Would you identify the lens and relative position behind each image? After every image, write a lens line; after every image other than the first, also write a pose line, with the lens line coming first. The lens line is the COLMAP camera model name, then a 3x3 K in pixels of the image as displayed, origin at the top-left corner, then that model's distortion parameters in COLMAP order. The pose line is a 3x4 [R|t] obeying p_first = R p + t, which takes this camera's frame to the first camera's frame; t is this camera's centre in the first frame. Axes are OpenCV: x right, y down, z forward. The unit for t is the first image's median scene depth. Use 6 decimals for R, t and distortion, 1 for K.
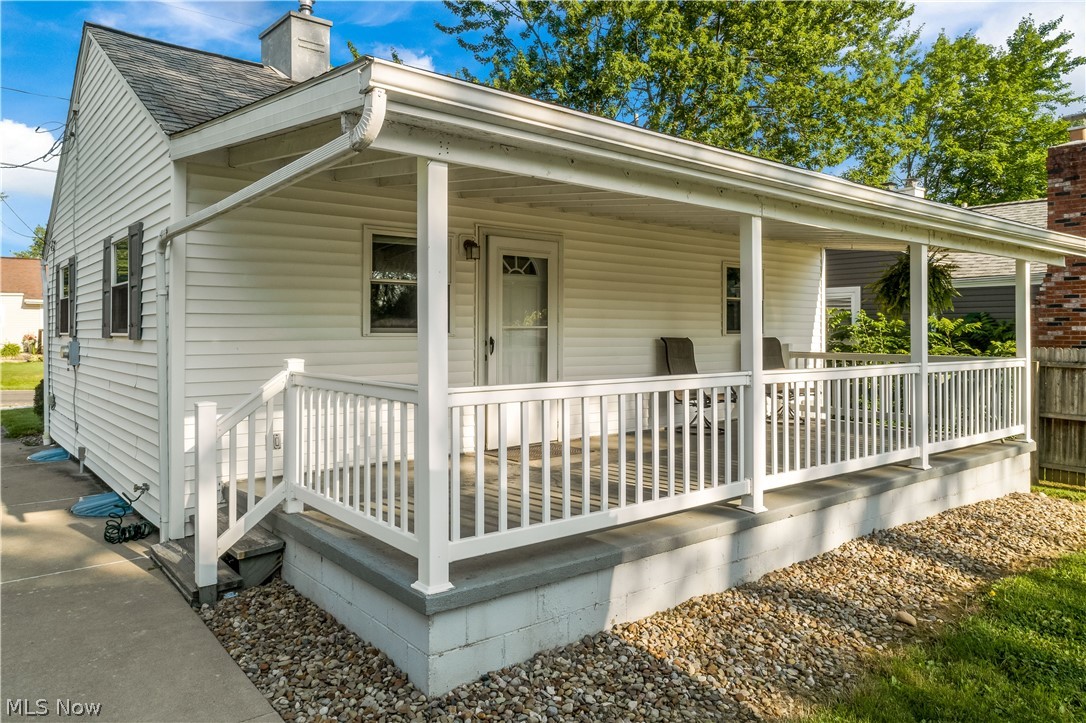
lens RADIAL K [[739.2, 0, 541.5], [0, 739.2, 360.8], [0, 0, 1]] dist [0.001572, 0.001191]
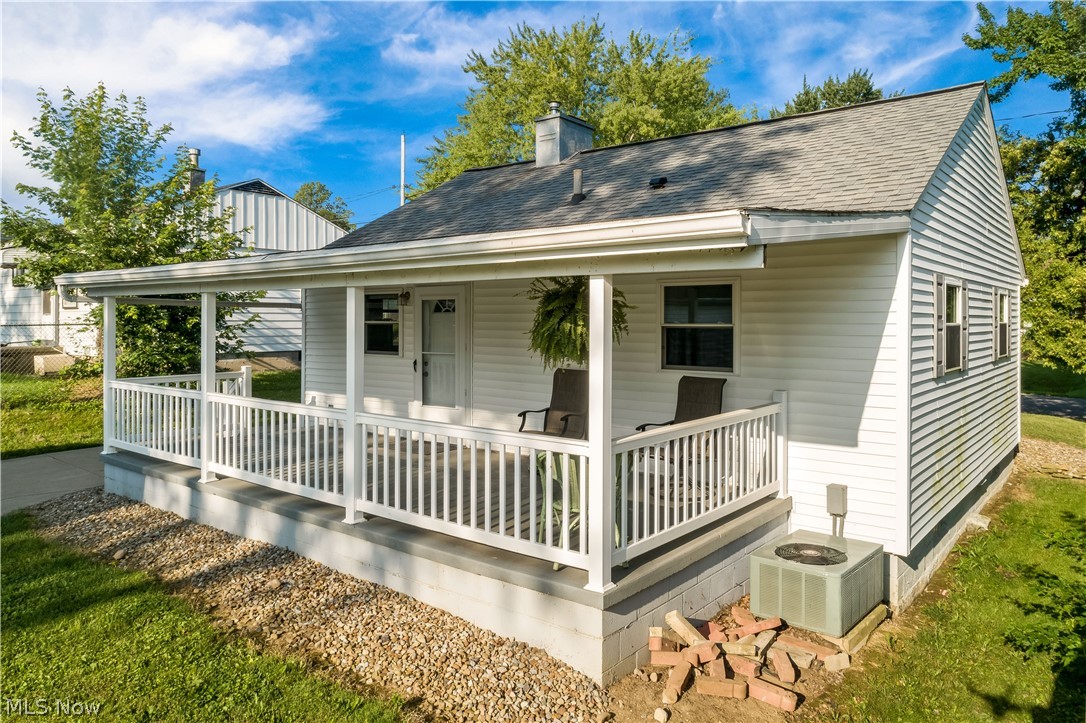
lens RADIAL K [[739.2, 0, 544.6], [0, 739.2, 354.4], [0, 0, 1]] dist [0.001572, 0.001191]
pose [[0.215884, 0.045575, -0.975355, 1.052047], [-0.041686, 0.998430, 0.037427, -0.080522], [0.975529, 0.032579, 0.217445, 0.738978]]
